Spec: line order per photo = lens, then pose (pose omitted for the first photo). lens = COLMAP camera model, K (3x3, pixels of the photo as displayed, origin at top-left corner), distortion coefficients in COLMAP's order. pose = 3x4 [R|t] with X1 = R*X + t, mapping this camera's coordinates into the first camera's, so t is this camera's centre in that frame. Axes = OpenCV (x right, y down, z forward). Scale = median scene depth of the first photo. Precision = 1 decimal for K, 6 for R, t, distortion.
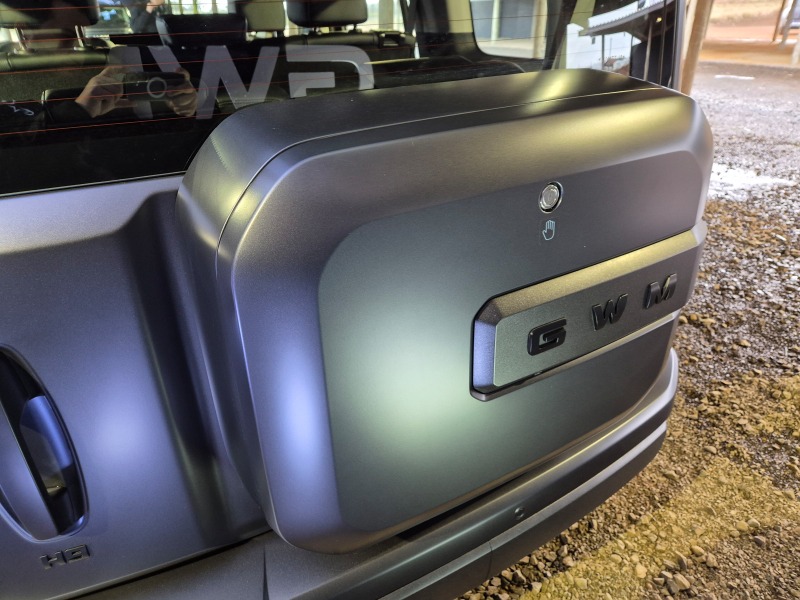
lens RADIAL K [[546.9, 0, 384.3], [0, 546.9, 294.7], [0, 0, 1]] dist [0.063848, -0.058427]
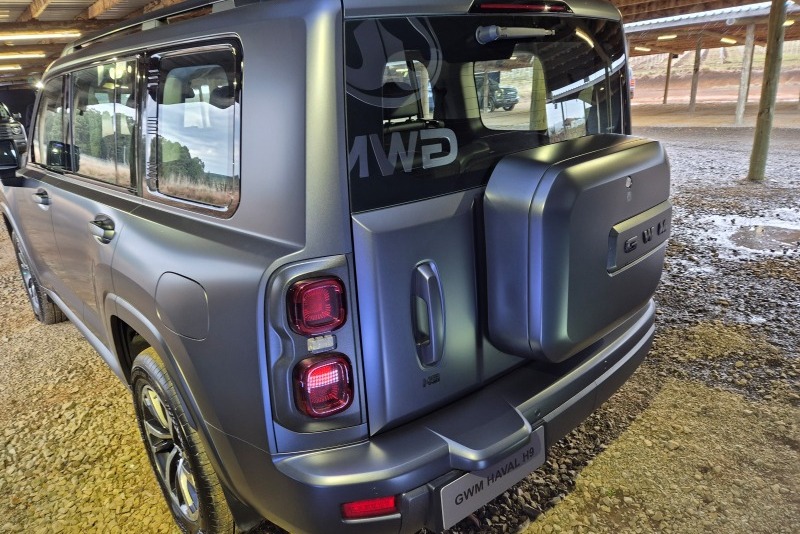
lens RADIAL K [[557.5, 0, 384.1], [0, 557.5, 262.1], [0, 0, 1]] dist [0.065979, -0.063257]
pose [[0.973833, -0.102937, 0.202614, -0.450852], [0.136643, 0.977598, -0.160093, 0.144577], [-0.181596, 0.183590, 0.966084, -0.406919]]
